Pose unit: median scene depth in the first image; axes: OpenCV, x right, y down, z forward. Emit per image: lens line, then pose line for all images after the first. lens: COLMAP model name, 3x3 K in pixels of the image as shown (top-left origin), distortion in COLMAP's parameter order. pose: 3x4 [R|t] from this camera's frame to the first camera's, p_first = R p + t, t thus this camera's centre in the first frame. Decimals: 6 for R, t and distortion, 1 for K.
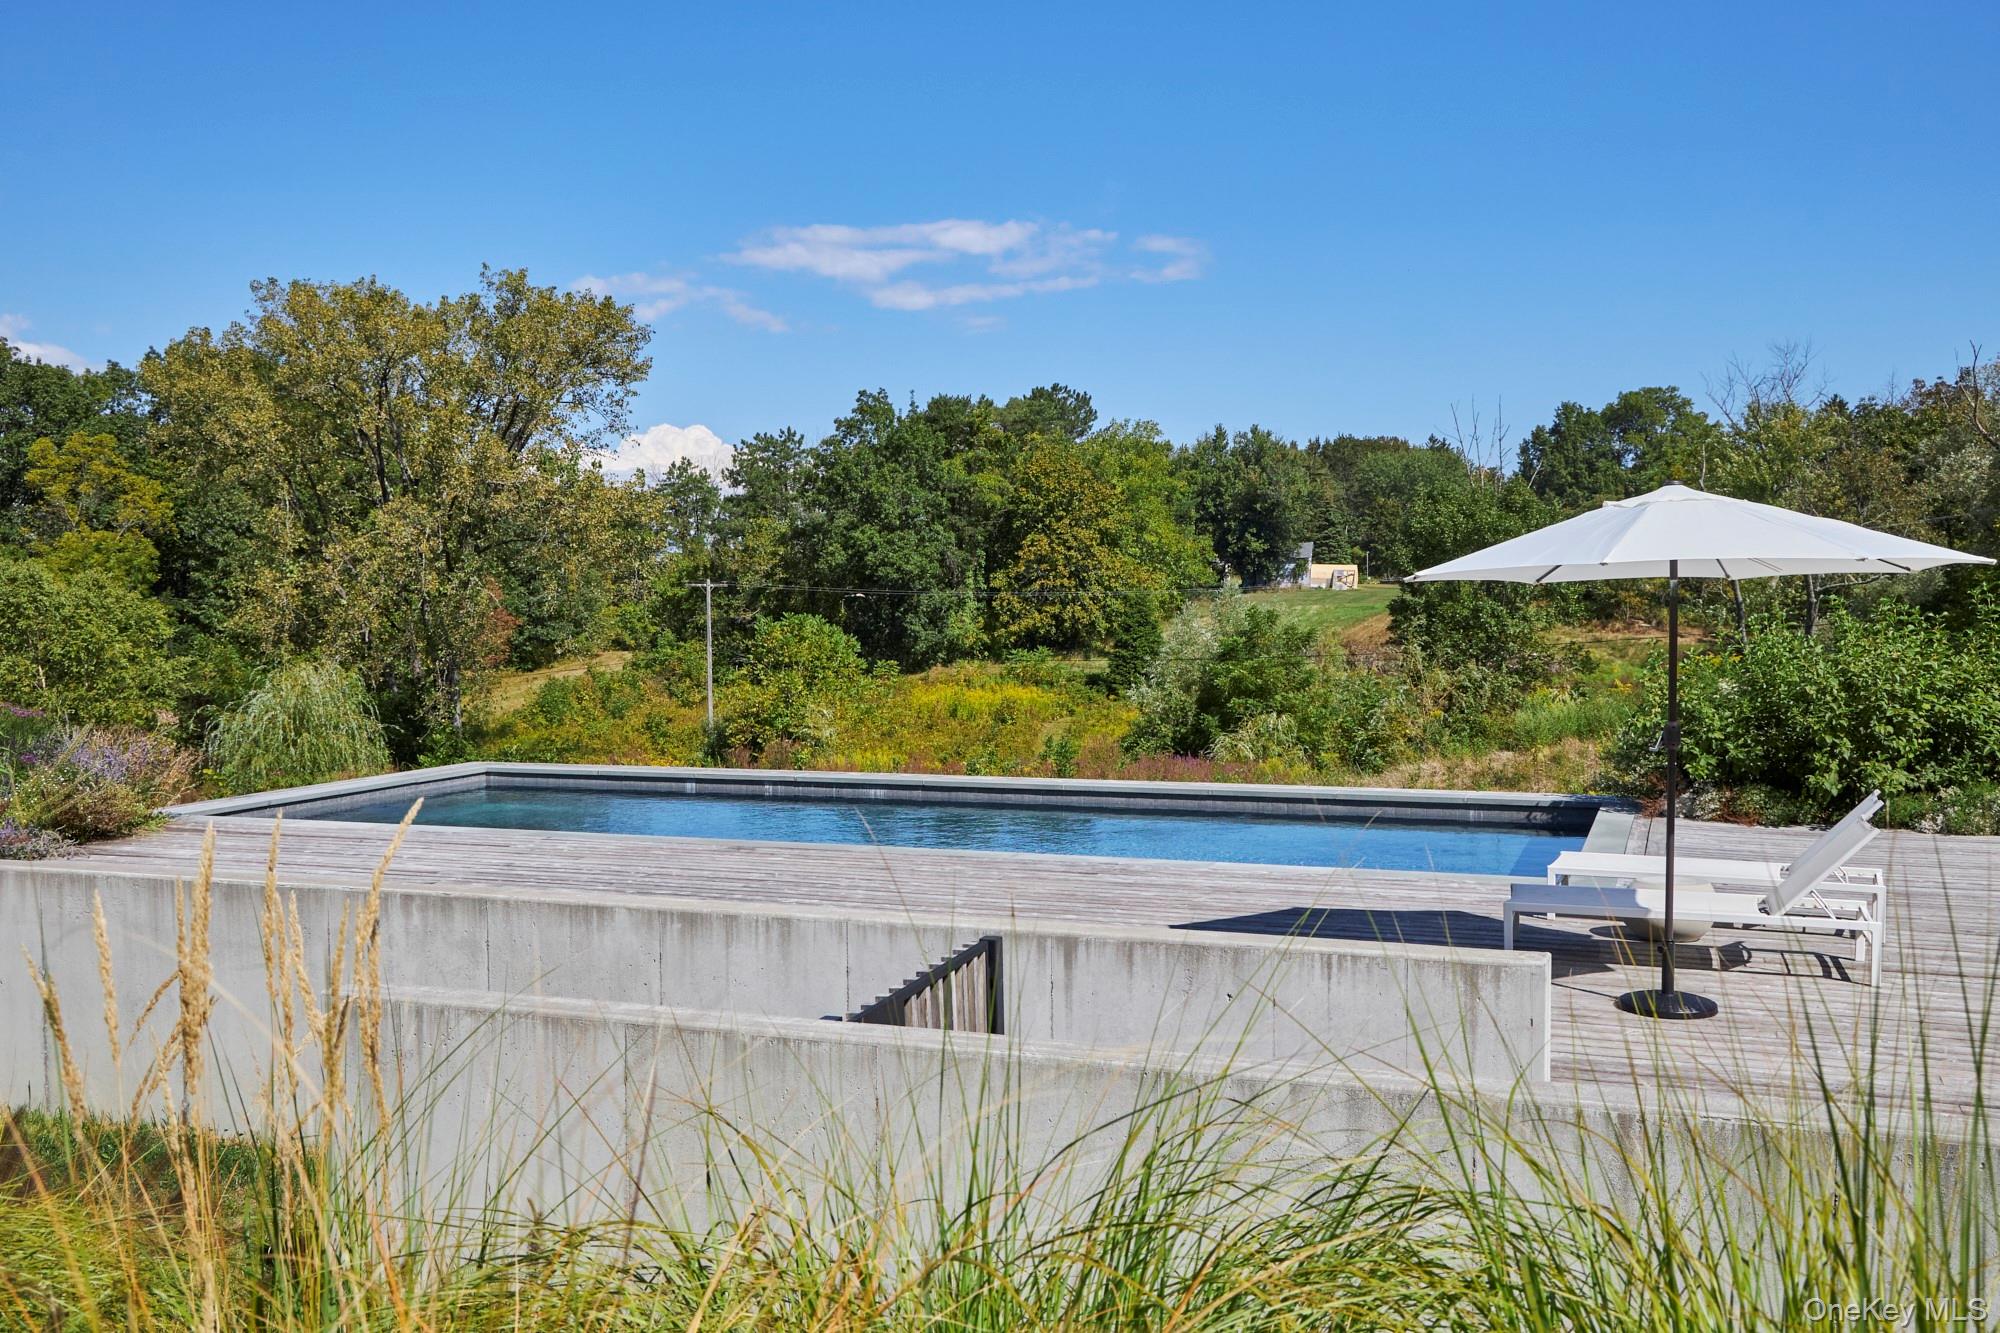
lens RADIAL K [[1842.4, 0, 1000.0], [0, 1842.4, 665.7], [0, 0, 1]] dist [-0.006234, 0.000000]
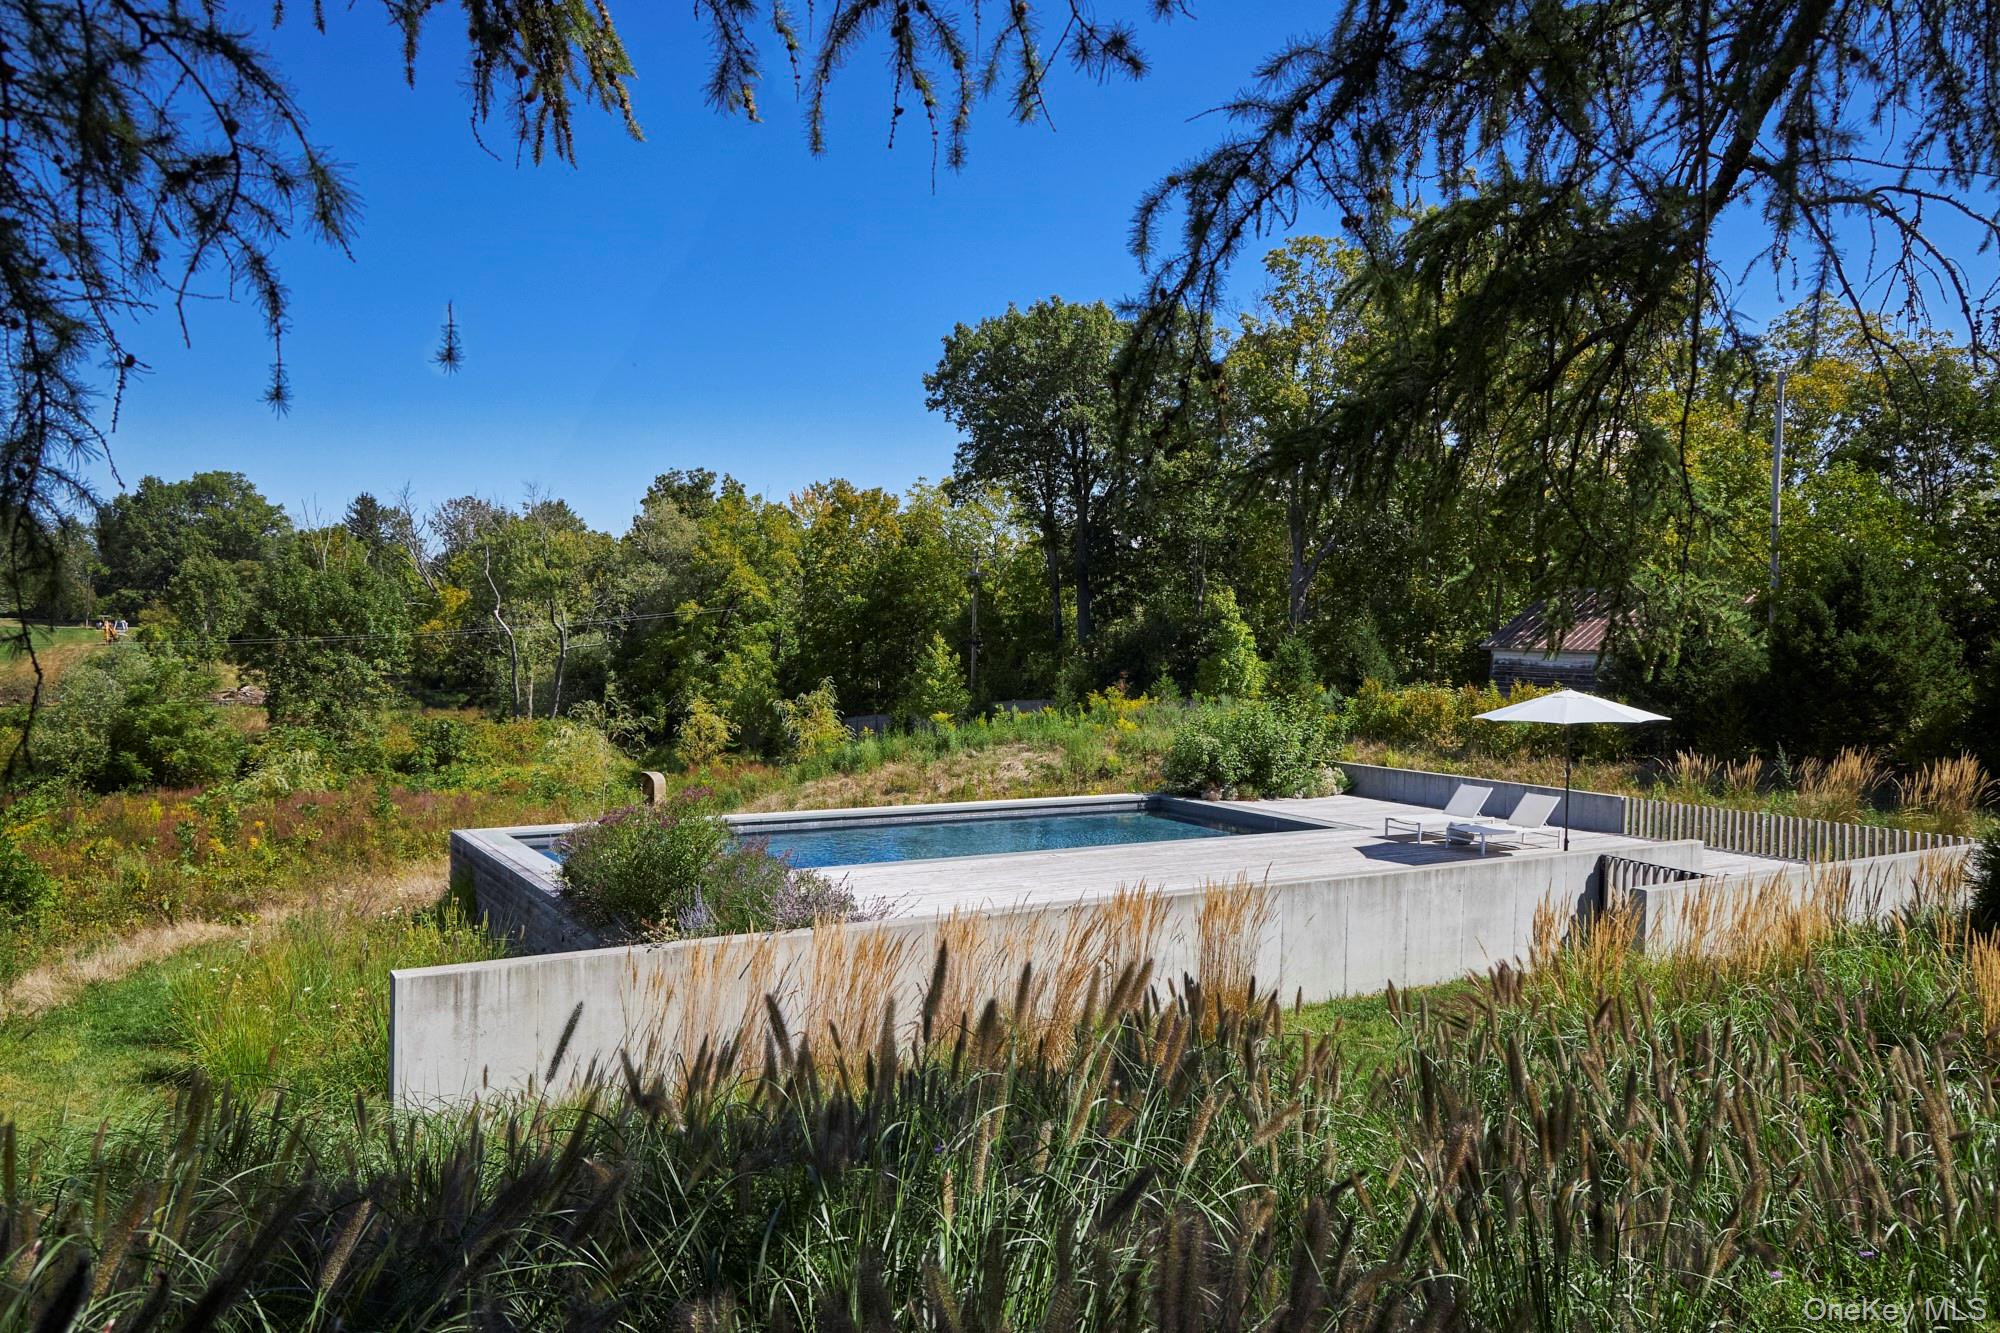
lens RADIAL K [[1366.4, 0, 999.2], [0, 1366.4, 668.9], [0, 0, 1]] dist [0.000741, 0.000533]
pose [[0.605162, 0.001357, 0.796101, -0.235130], [0.008416, 0.999932, -0.008102, -0.014077], [-0.796058, 0.011604, 0.605109, 0.040535]]
